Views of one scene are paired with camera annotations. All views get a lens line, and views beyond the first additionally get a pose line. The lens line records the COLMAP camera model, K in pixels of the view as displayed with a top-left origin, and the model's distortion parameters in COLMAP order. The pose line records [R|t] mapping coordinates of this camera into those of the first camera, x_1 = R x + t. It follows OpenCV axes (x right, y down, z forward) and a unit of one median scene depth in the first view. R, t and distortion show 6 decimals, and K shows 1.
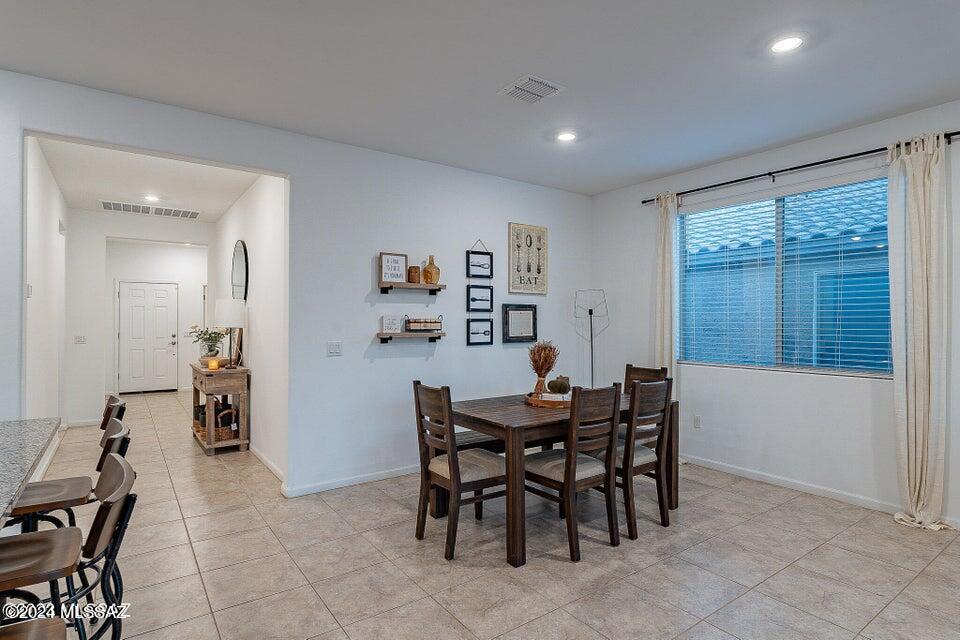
lens RADIAL K [[502.1, 0, 480.0], [0, 502.1, 321.8], [0, 0, 1]] dist [-0.002689, -0.000401]
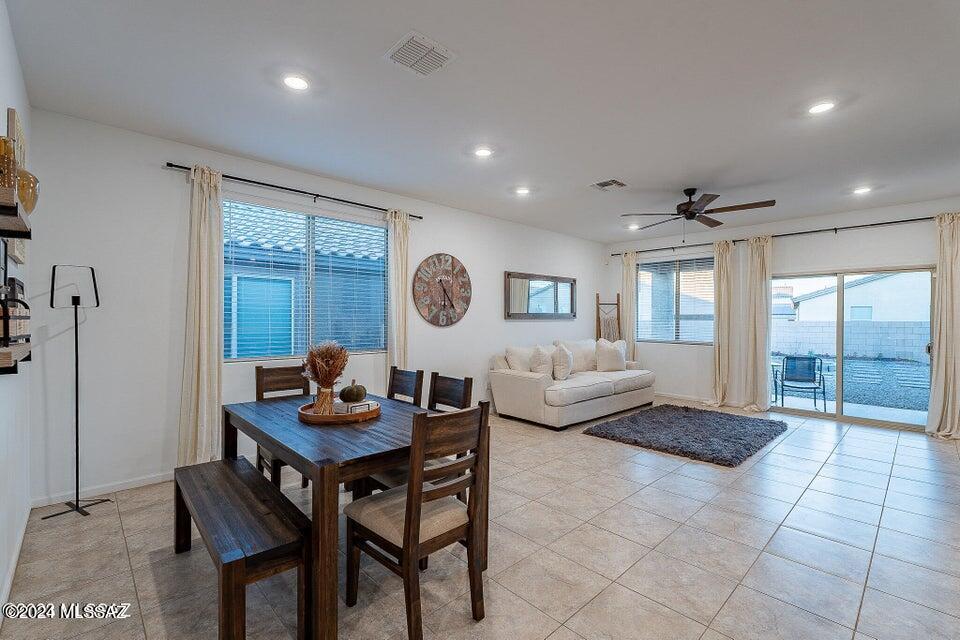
lens RADIAL K [[424.6, 0, 480.0], [0, 424.6, 320.0], [0, 0, 1]] dist [-0.005270, -0.000085]
pose [[-0.137240, -0.004820, 0.990526, -0.447930], [-0.005976, 0.999974, 0.004038, -0.000173], [-0.990520, -0.005365, -0.137265, 0.676903]]
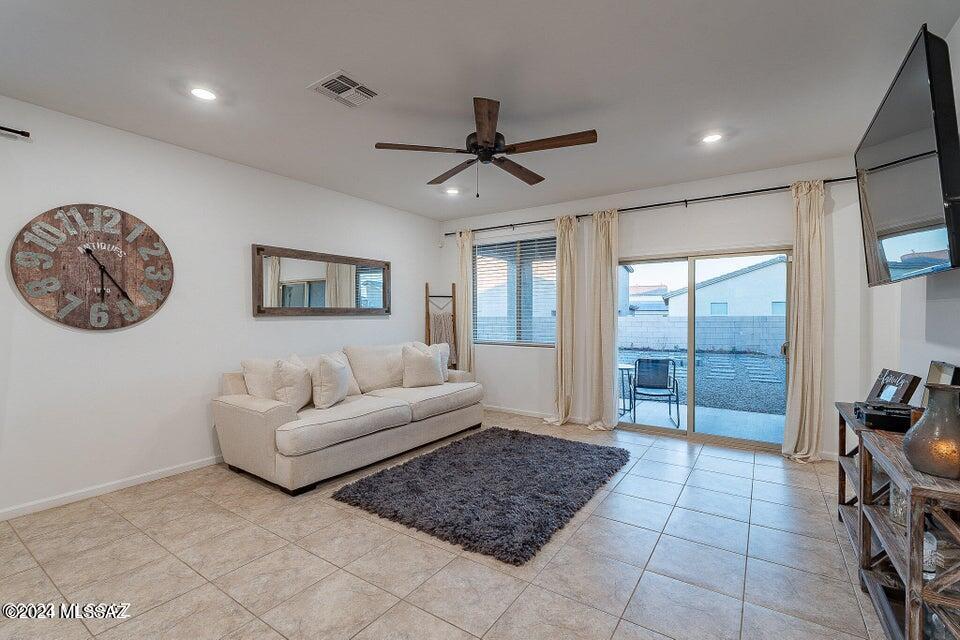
lens RADIAL K [[424.6, 0, 480.0], [0, 424.6, 320.0], [0, 0, 1]] dist [-0.005270, -0.000085]
pose [[-0.348418, -0.009779, 0.937288, -0.126288], [0.000099, 0.999945, 0.010470, 0.000193], [-0.937339, 0.003741, -0.348398, 0.273817]]
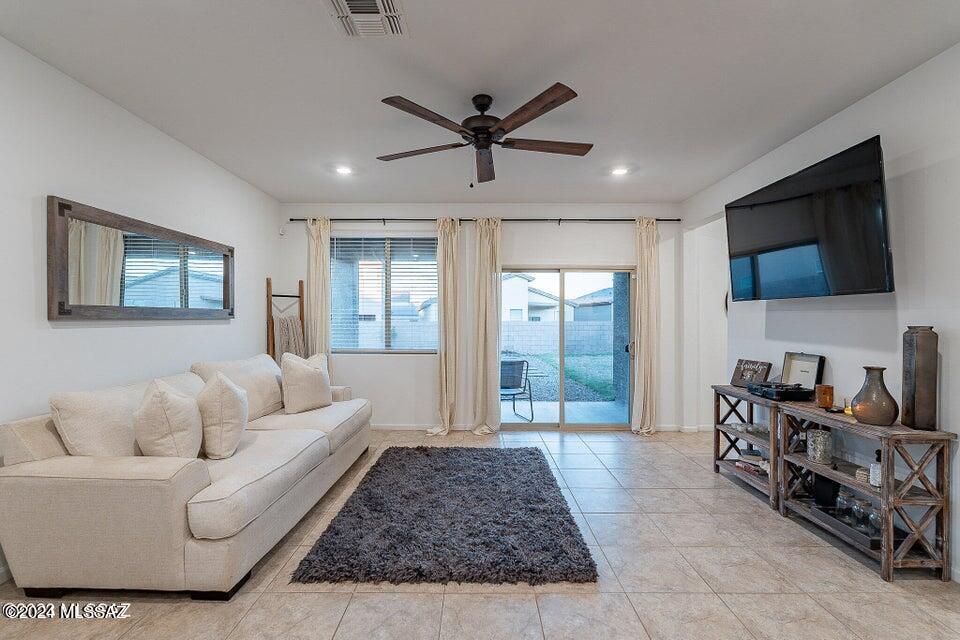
lens RADIAL K [[432.7, 0, 479.6], [0, 432.7, 320.8], [0, 0, 1]] dist [-0.003800, -0.000155]
pose [[-0.812617, -0.003842, 0.582785, 0.146683], [-0.004203, 0.999991, 0.000732, 0.000094], [-0.582783, -0.001855, -0.812626, 0.534583]]
